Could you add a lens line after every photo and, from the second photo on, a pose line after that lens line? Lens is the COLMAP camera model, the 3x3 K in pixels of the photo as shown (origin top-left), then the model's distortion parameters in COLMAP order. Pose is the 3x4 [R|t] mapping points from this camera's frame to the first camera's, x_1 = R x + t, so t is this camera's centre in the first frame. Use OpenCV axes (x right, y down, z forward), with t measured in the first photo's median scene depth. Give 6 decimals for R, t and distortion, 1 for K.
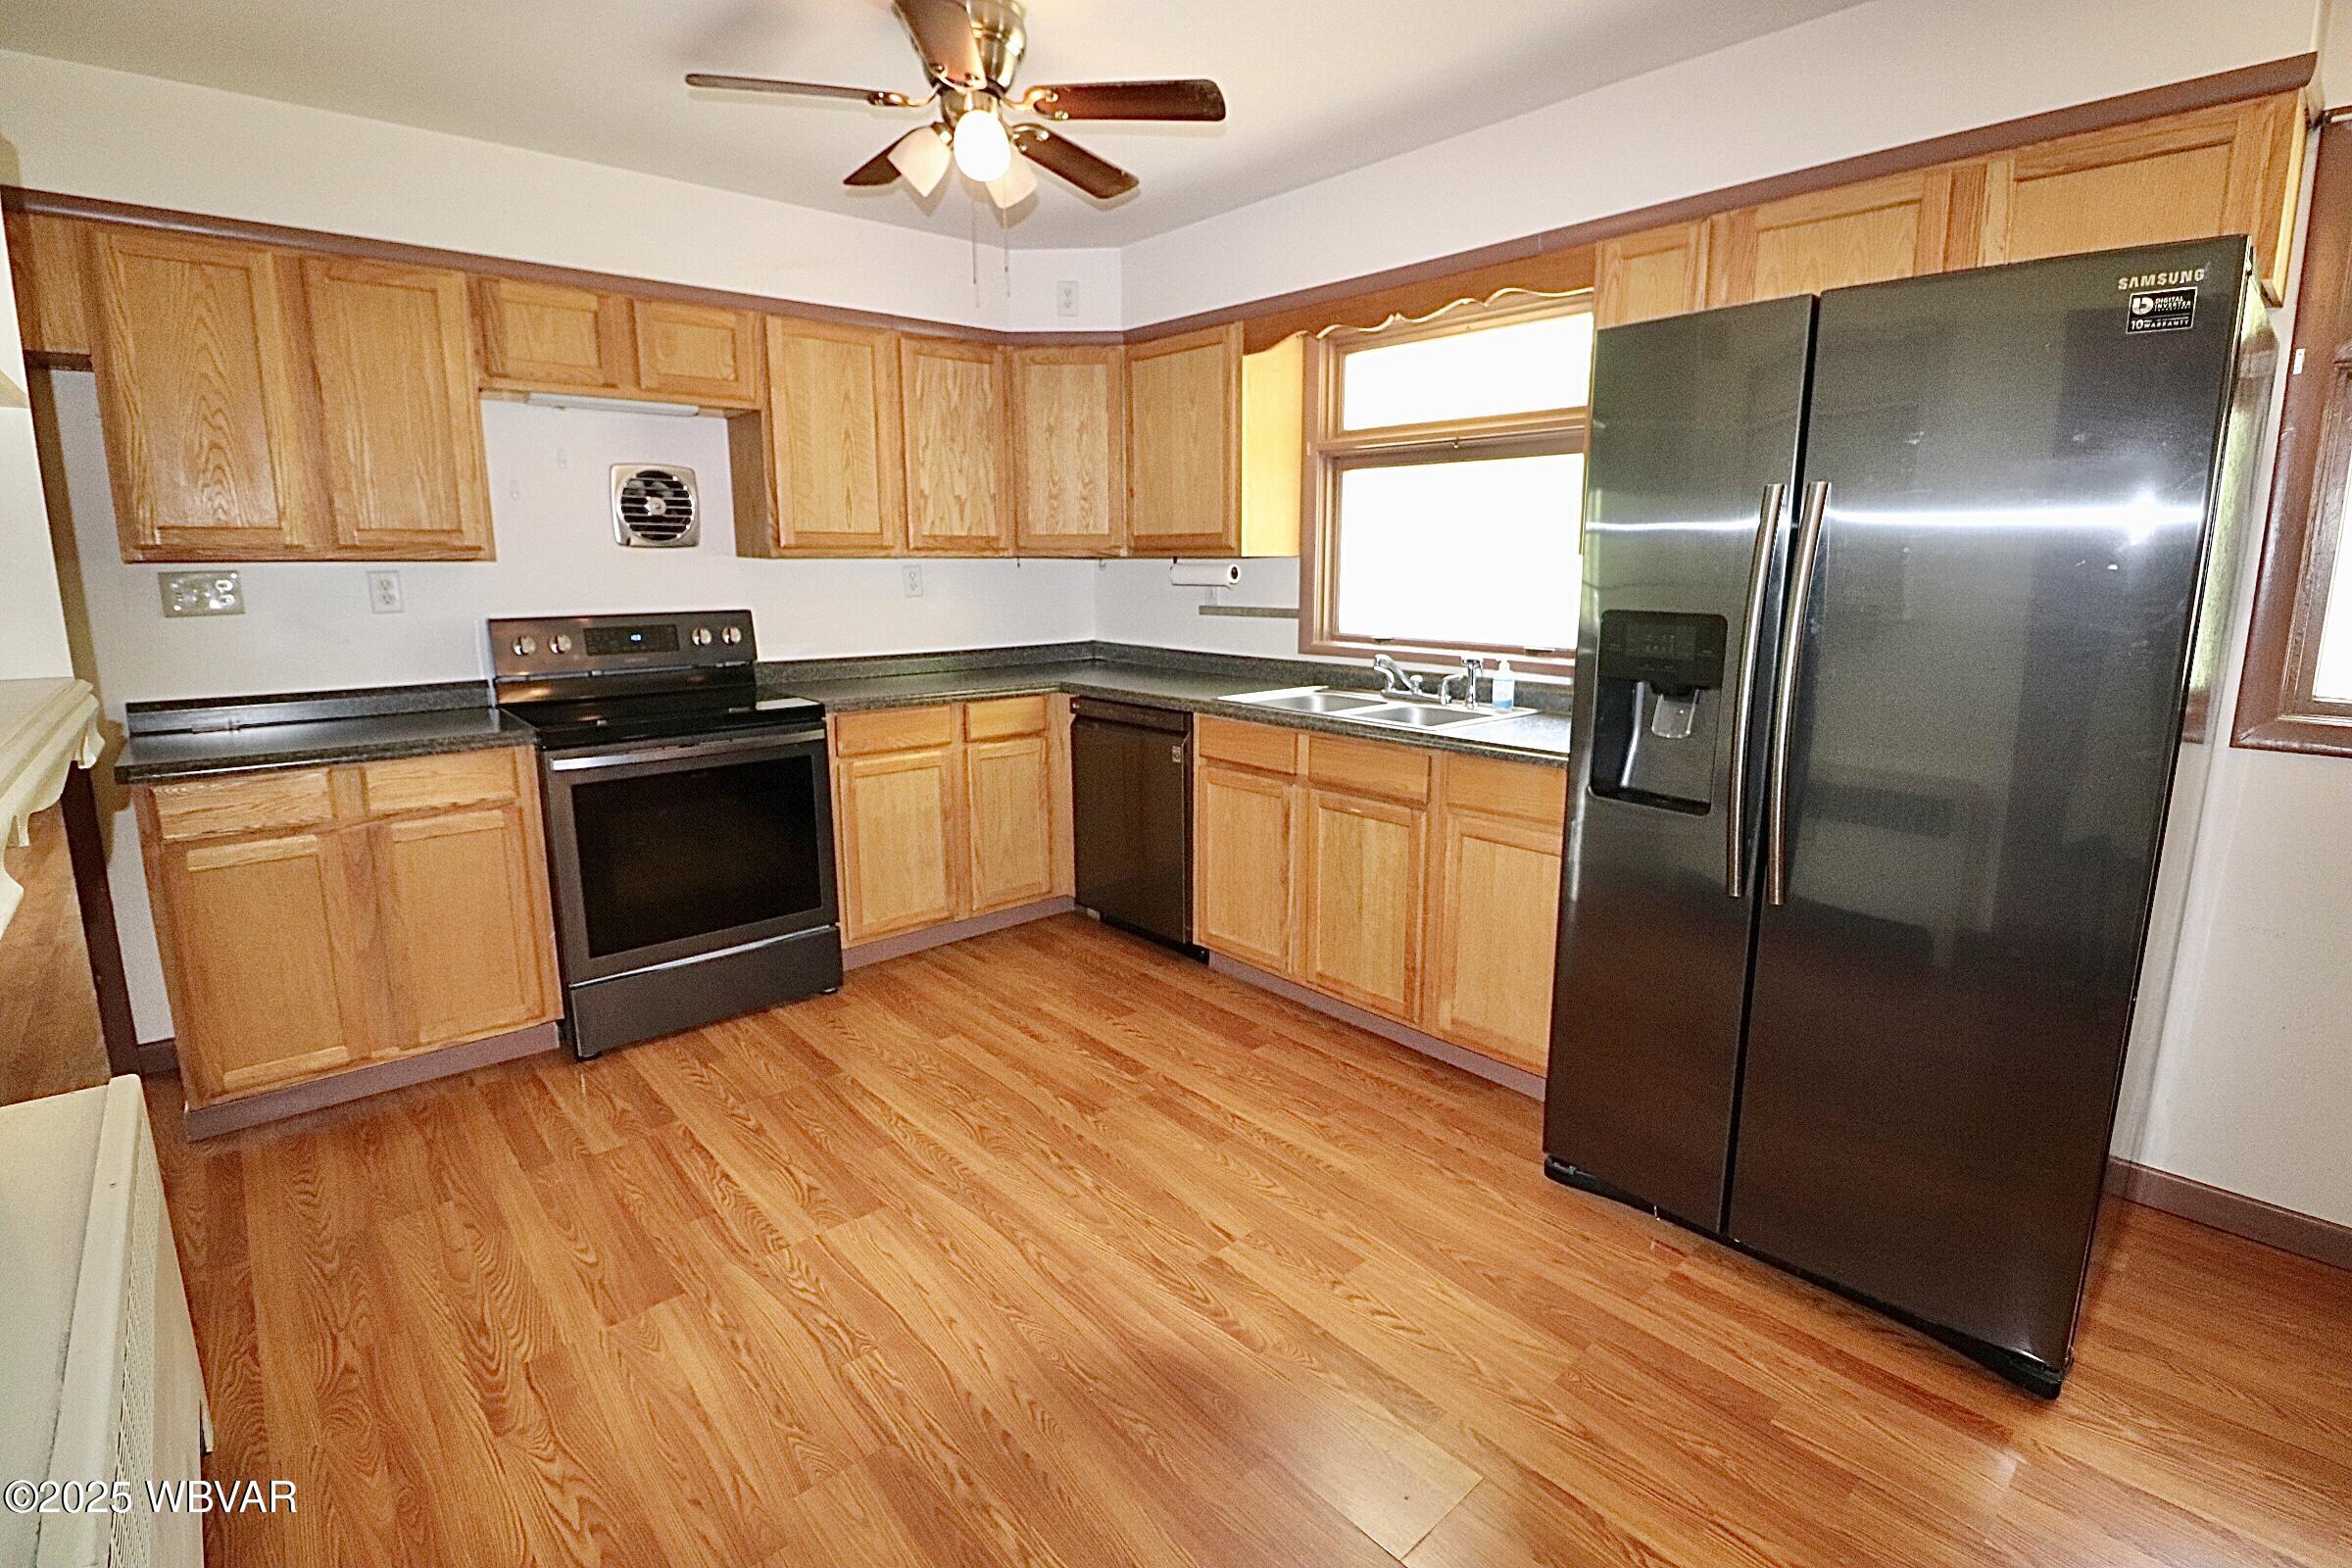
lens RADIAL K [[1078.4, 0, 1182.6], [0, 1078.4, 746.5], [0, 0, 1]] dist [0.001664, -0.015542]
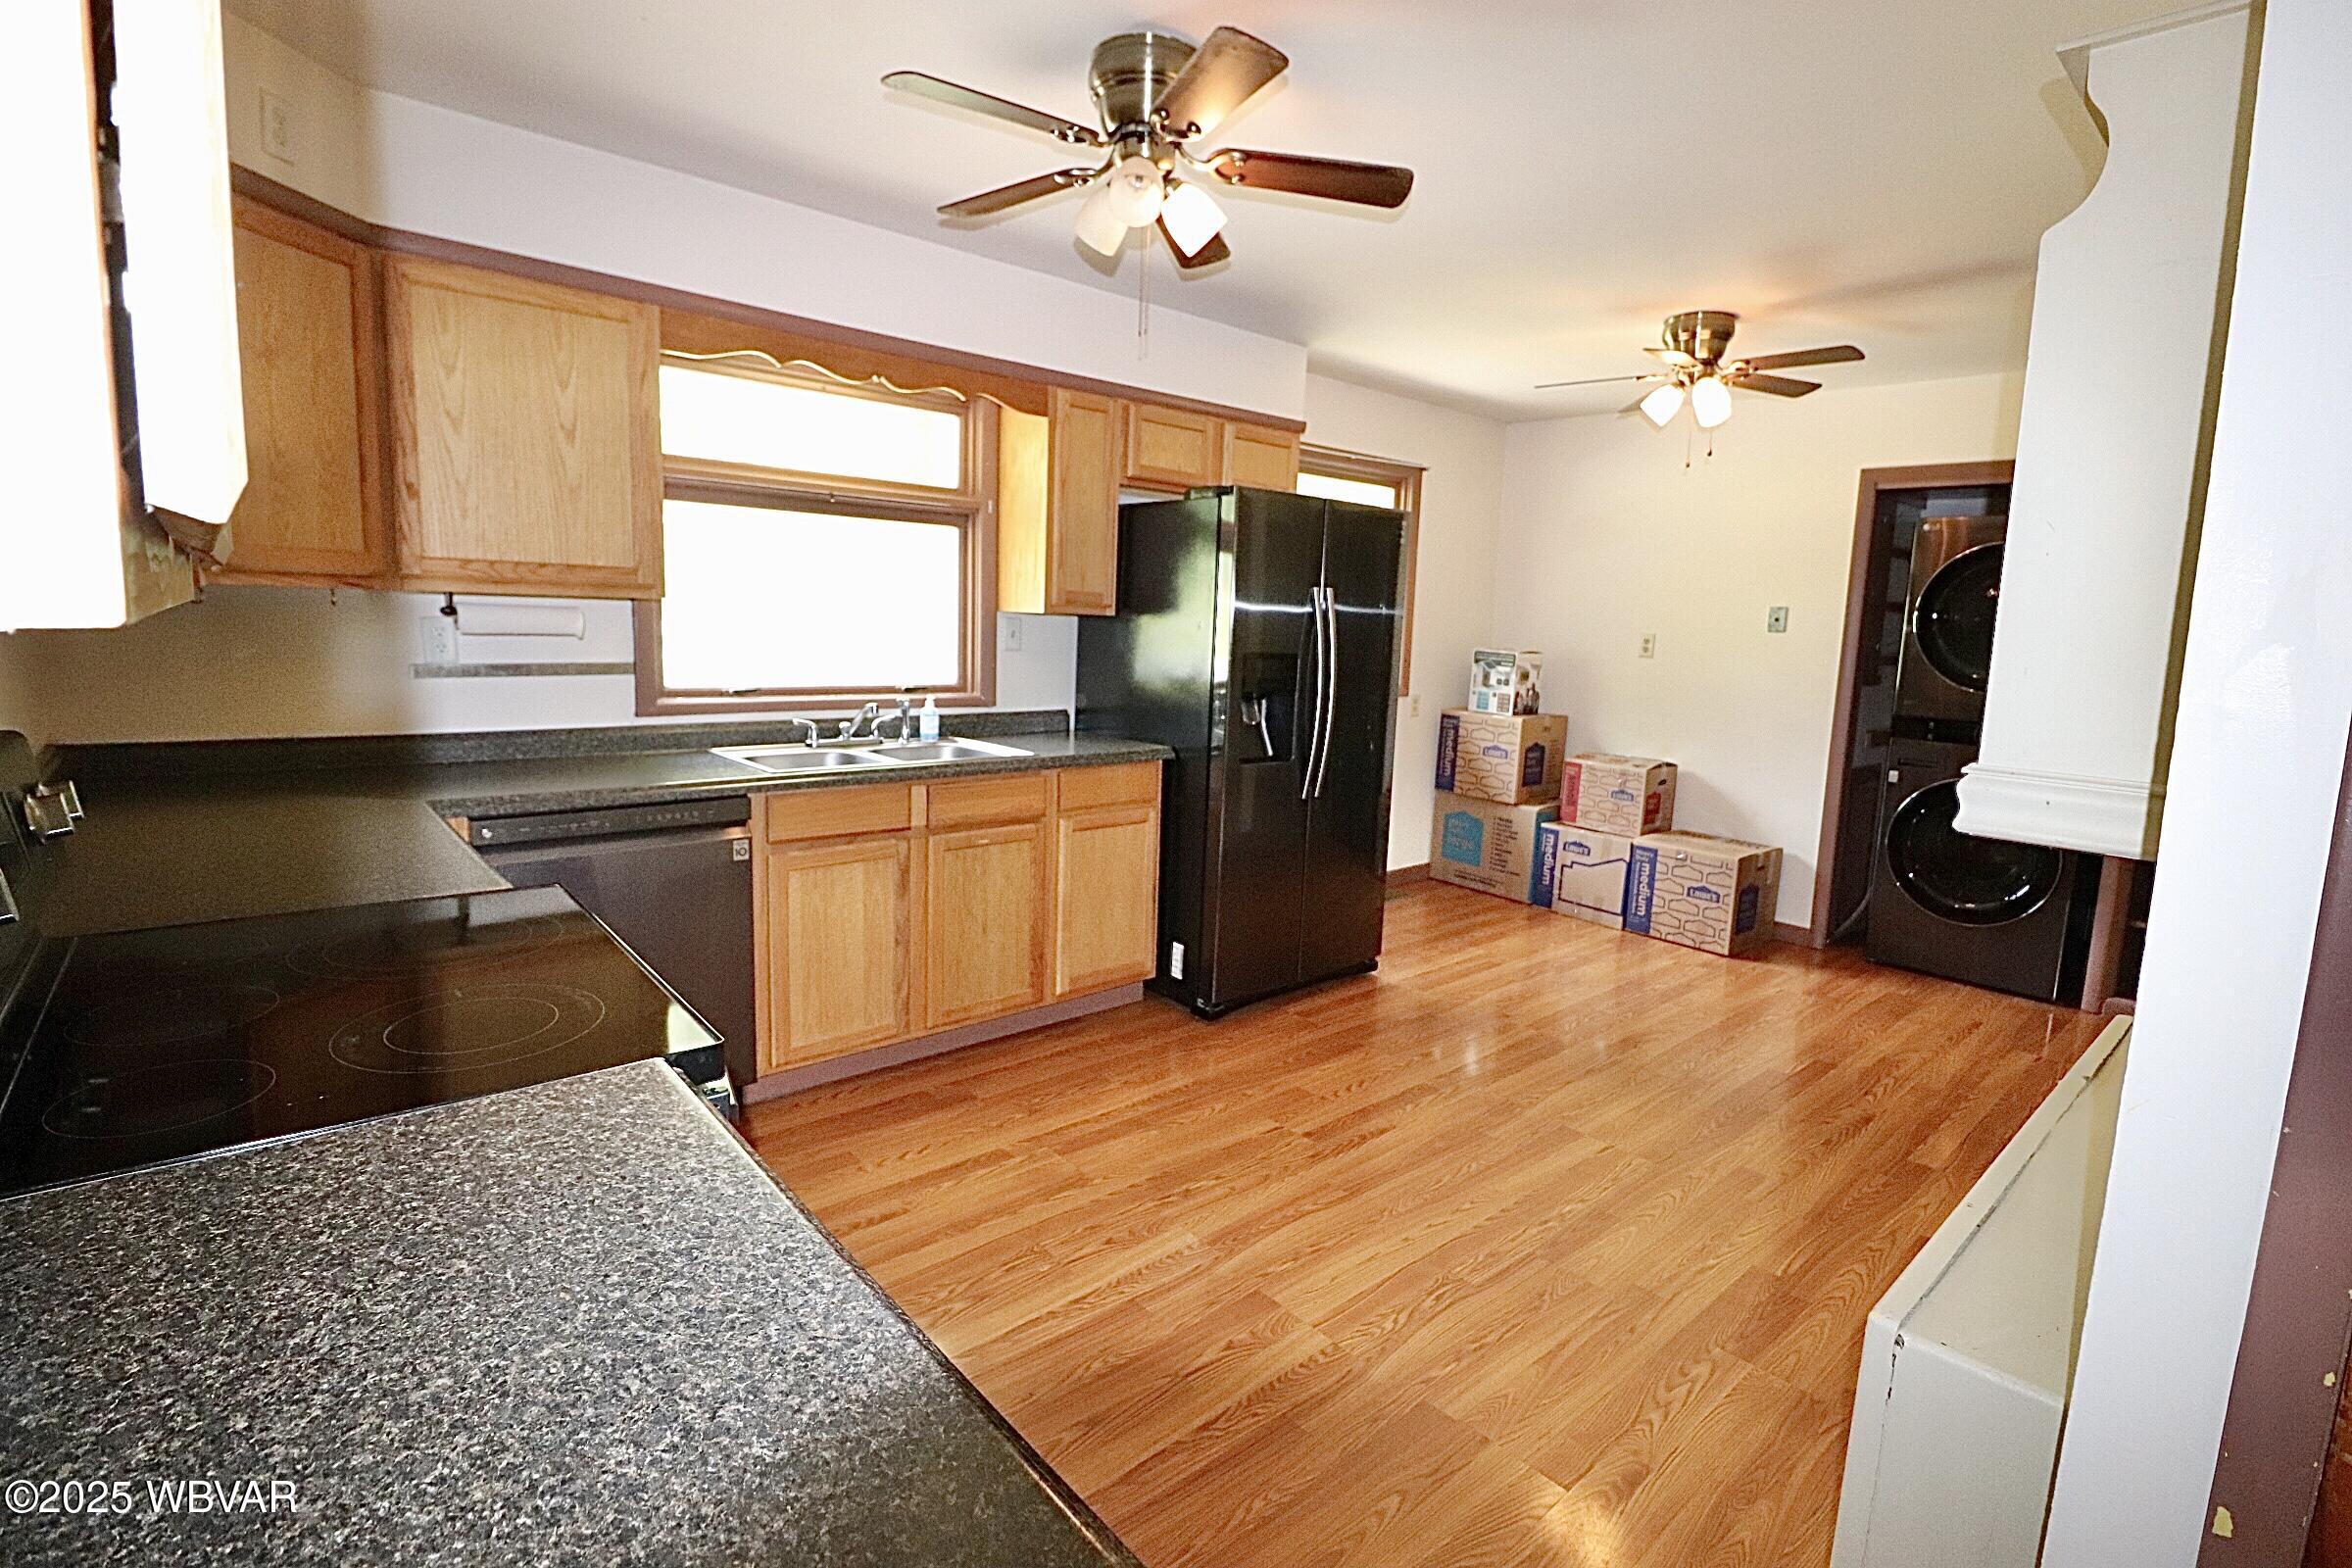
lens RADIAL K [[1078.4, 0, 1182.6], [0, 1078.4, 746.5], [0, 0, 1]] dist [0.001664, -0.015542]
pose [[0.012154, -0.118138, 0.992923, -0.954886], [0.135155, 0.984078, 0.115431, -0.141177], [-0.990750, 0.132795, 0.027927, 0.789724]]
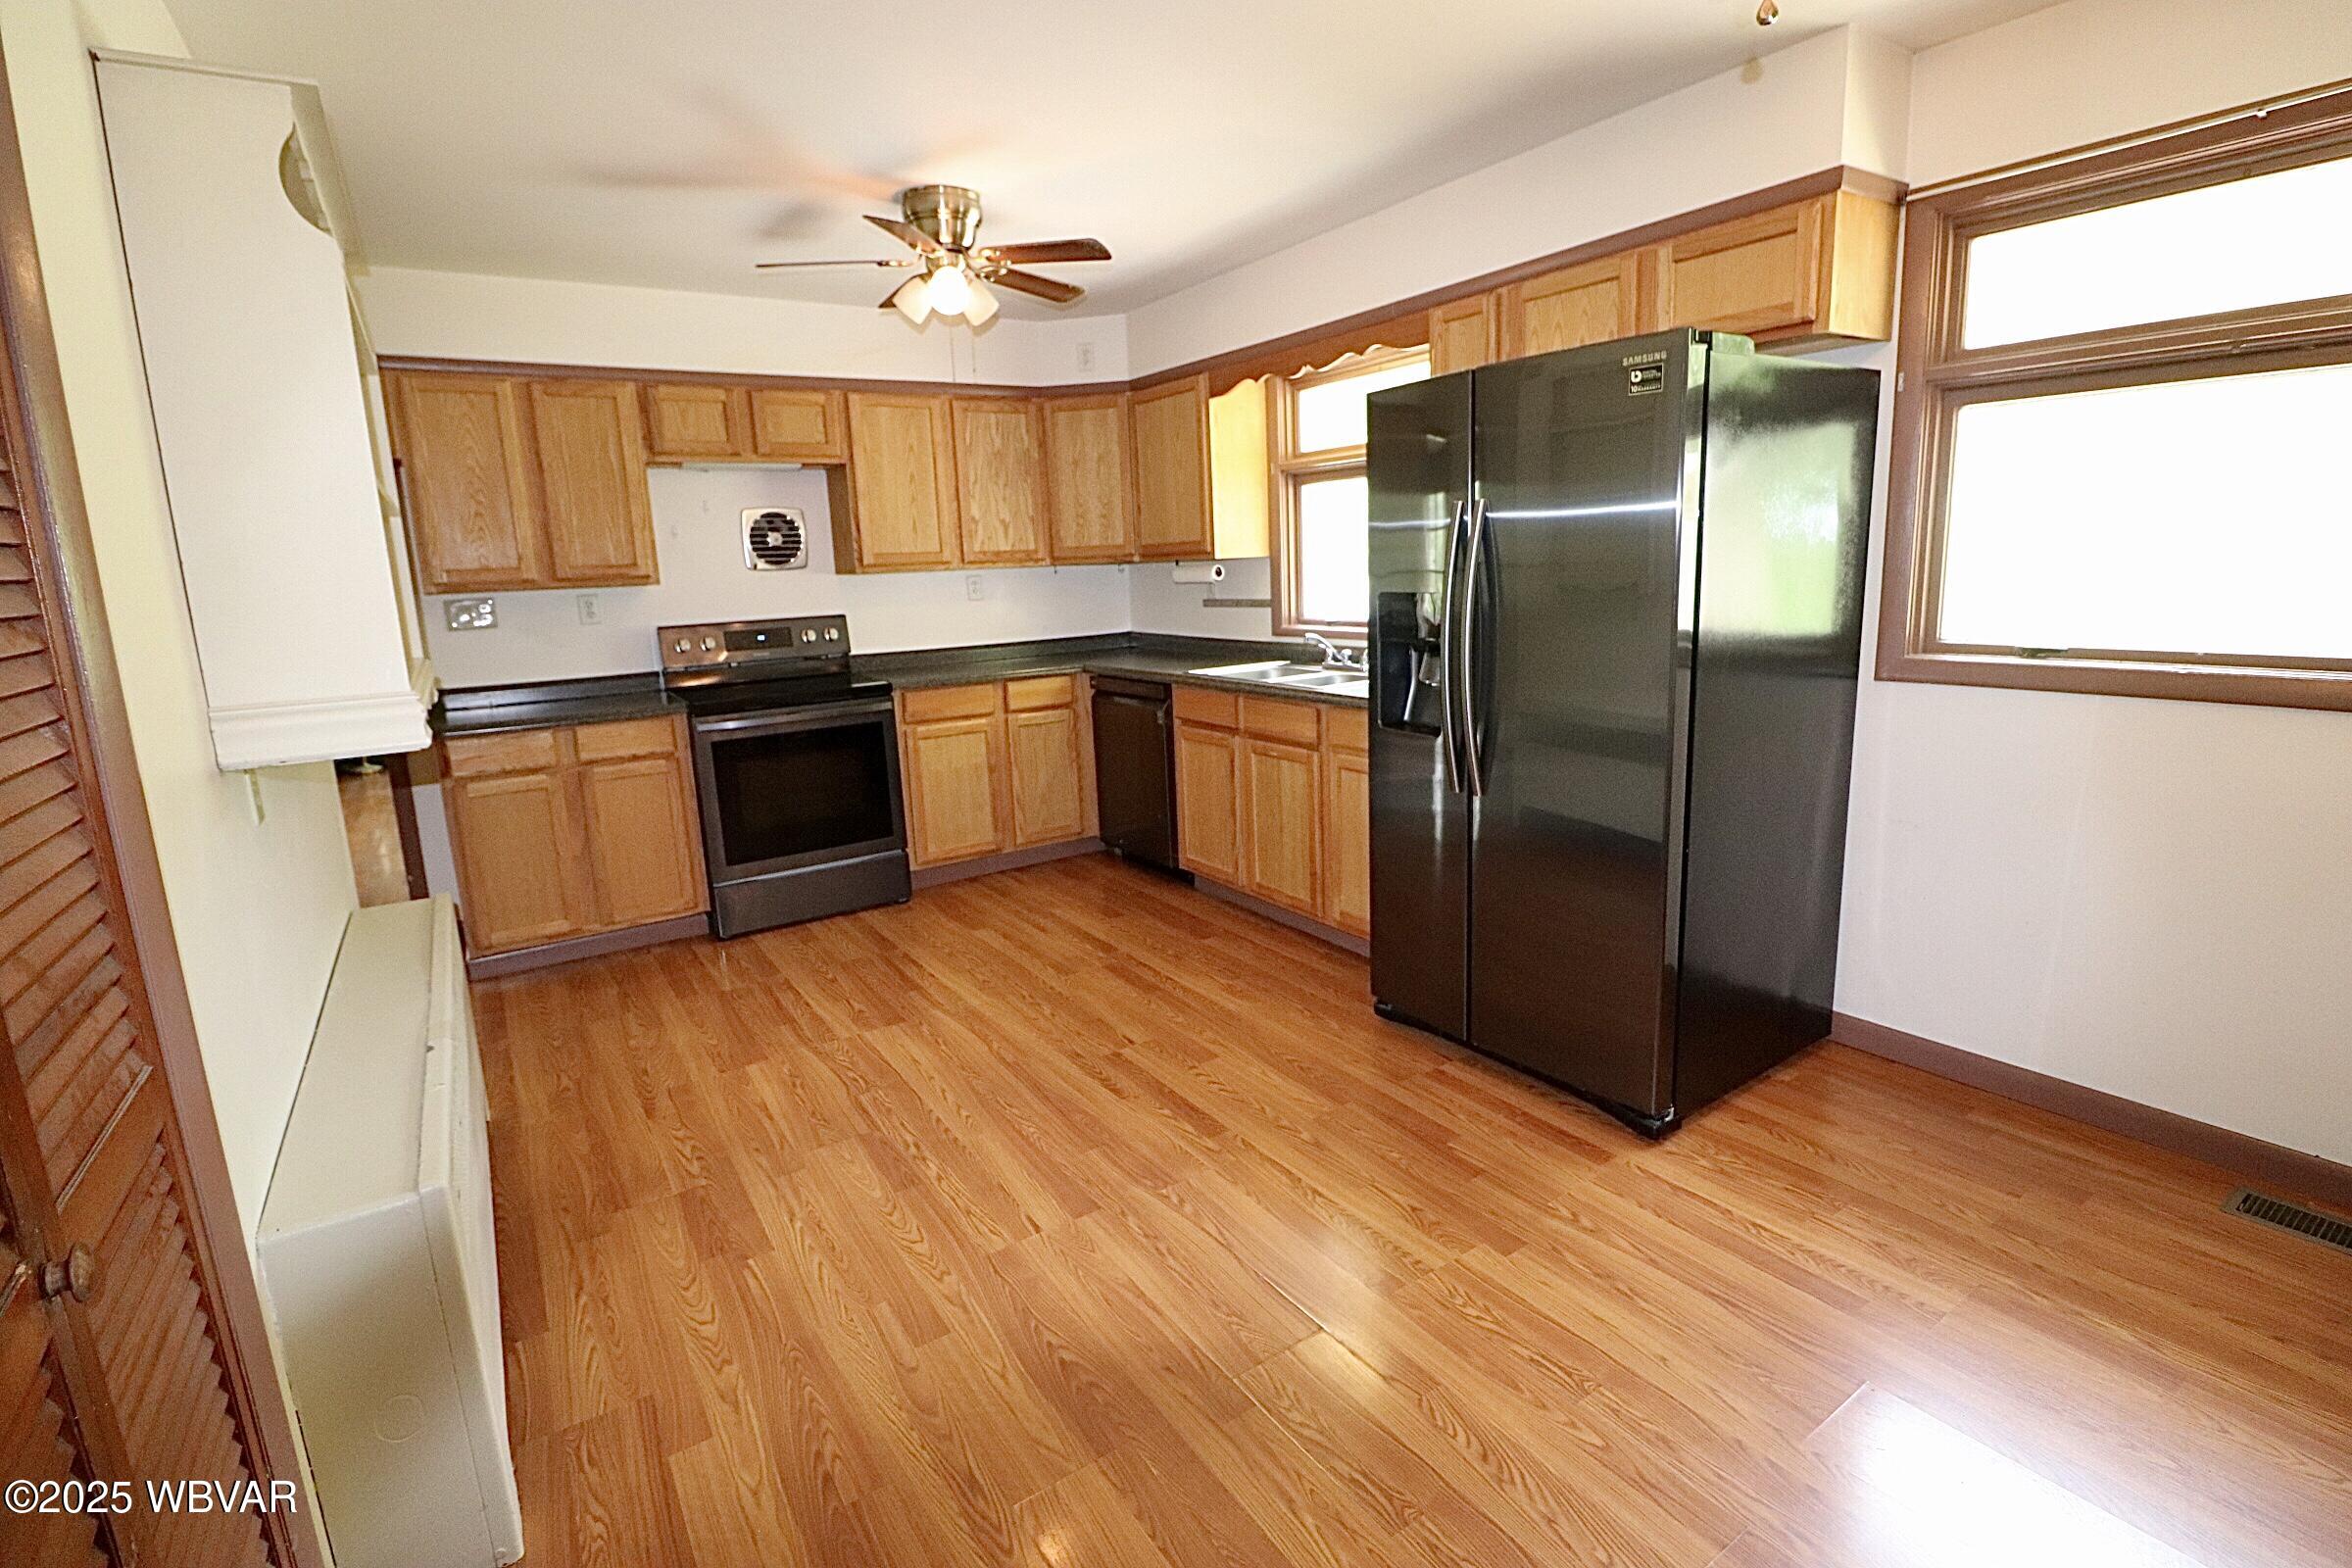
lens RADIAL K [[1078.4, 0, 1182.6], [0, 1078.4, 746.5], [0, 0, 1]] dist [0.001664, -0.015542]
pose [[0.989097, -0.014574, -0.146542, 0.251385], [0.015080, 0.999884, 0.002341, 0.047743], [0.146491, -0.004525, 0.989202, -0.308040]]
